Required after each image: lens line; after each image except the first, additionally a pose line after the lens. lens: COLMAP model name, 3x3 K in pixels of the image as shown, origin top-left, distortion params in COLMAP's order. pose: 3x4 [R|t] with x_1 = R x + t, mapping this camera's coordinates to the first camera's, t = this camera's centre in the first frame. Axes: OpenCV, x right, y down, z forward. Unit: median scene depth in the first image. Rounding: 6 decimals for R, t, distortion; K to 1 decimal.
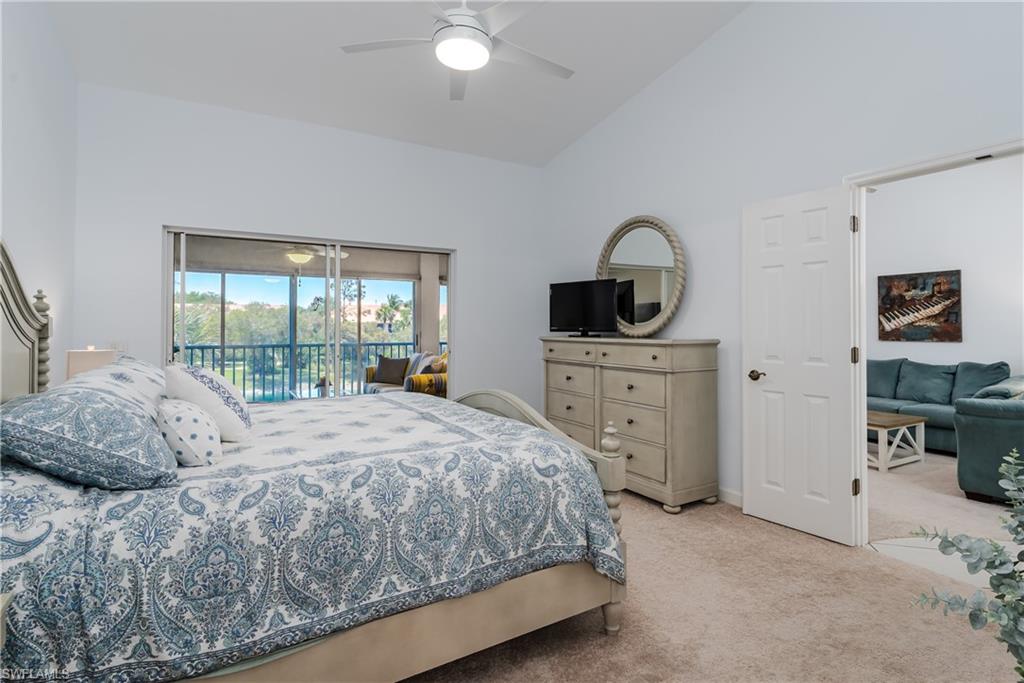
lens RADIAL K [[492.7, 0, 510.0], [0, 492.7, 318.6], [0, 0, 1]] dist [0.001377, 0.000722]
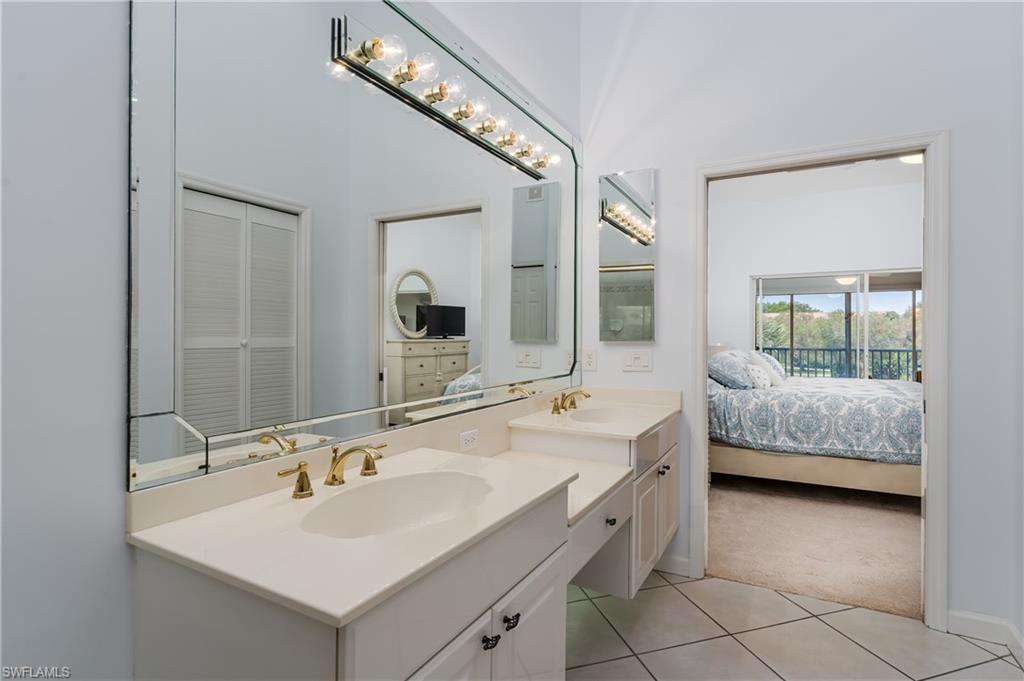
lens RADIAL K [[492.7, 0, 522.7], [0, 492.7, 336.2], [0, 0, 1]] dist [0.001377, 0.000722]
pose [[0.492920, 0.006954, -0.870047, 1.094475], [0.010740, 0.999843, 0.014077, -0.023553], [0.870008, -0.016283, 0.492768, -1.475032]]
